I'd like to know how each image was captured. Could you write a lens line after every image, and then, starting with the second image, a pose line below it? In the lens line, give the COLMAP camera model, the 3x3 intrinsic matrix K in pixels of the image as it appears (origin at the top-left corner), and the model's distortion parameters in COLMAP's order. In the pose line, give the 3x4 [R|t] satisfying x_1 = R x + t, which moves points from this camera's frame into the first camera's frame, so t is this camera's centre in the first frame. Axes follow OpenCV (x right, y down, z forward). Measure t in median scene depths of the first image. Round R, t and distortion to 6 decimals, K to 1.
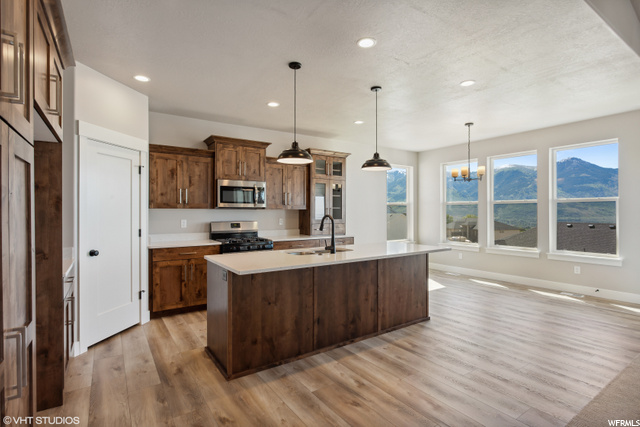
lens RADIAL K [[322.3, 0, 320.0], [0, 322.3, 213.2], [0, 0, 1]] dist [0.007325, 0.001440]
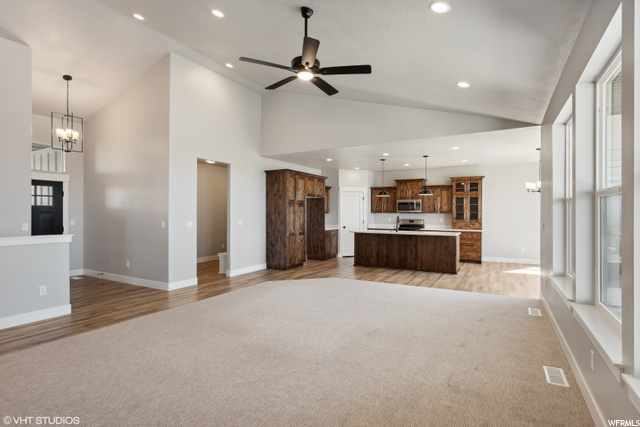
lens RADIAL K [[322.3, 0, 319.7], [0, 322.3, 213.3], [0, 0, 1]] dist [0.007325, 0.001440]
pose [[0.450953, 0.003088, -0.892543, 1.302548], [-0.008348, 0.999965, -0.000758, -0.006352], [0.892509, 0.007792, 0.450962, -0.419867]]
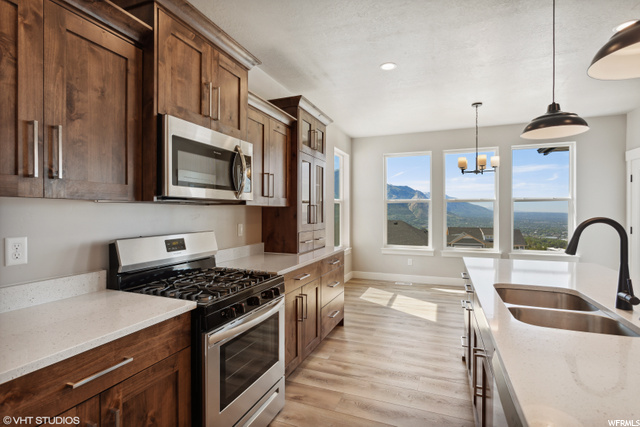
lens RADIAL K [[322.3, 0, 319.2], [0, 322.3, 211.4], [0, 0, 1]] dist [0.007325, 0.001440]
pose [[0.819124, 0.001559, 0.573615, -0.356697], [0.001007, 0.999991, -0.004156, -0.001223], [-0.573616, 0.003982, 0.819115, 0.591301]]
